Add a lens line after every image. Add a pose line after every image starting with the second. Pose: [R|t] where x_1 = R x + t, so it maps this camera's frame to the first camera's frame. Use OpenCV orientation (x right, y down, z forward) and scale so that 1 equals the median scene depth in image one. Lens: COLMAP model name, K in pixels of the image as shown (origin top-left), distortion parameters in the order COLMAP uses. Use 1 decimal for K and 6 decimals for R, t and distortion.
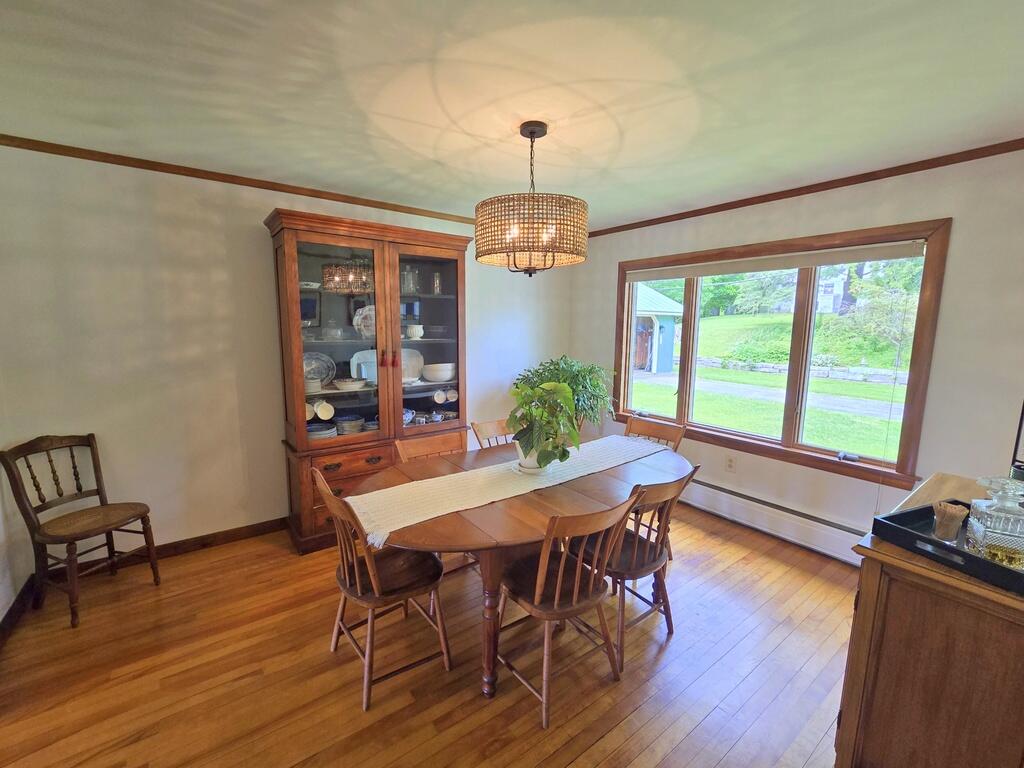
lens RADIAL K [[428.4, 0, 511.7], [0, 428.4, 384.7], [0, 0, 1]] dist [-0.006997, 0.000316]
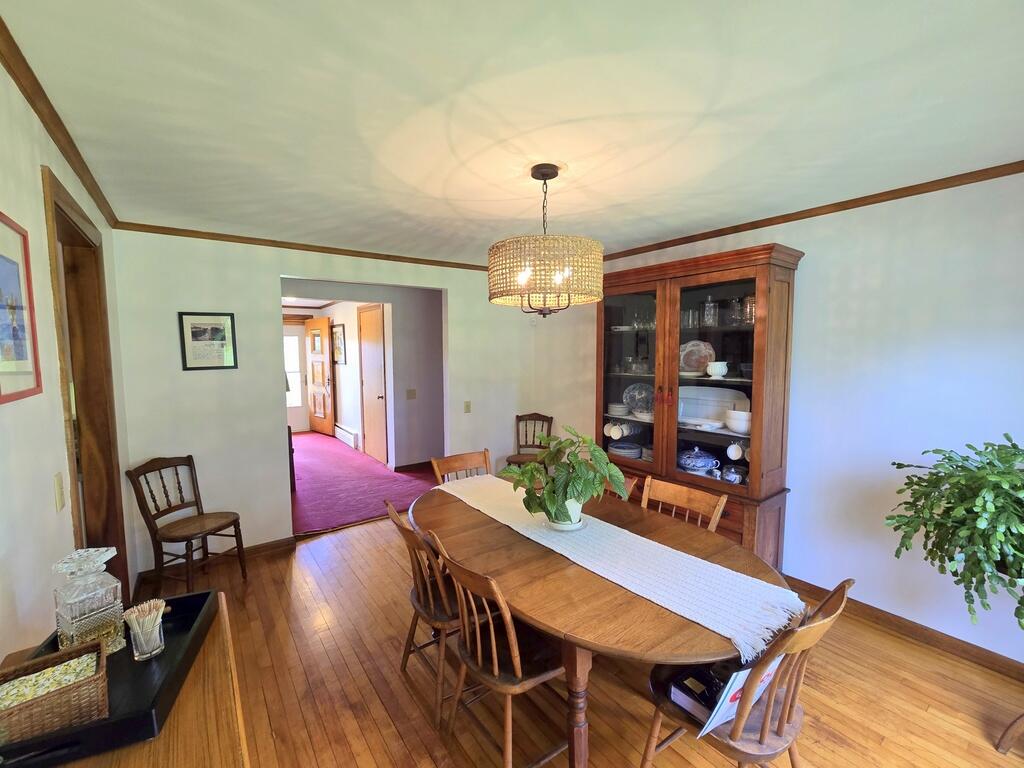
lens RADIAL K [[428.4, 0, 508.6], [0, 428.4, 385.7], [0, 0, 1]] dist [-0.006997, 0.000316]
pose [[0.003839, 0.072580, -0.997355, 0.926831], [-0.132956, 0.988545, 0.071427, -0.138983], [0.991114, 0.132330, 0.013445, 0.828986]]
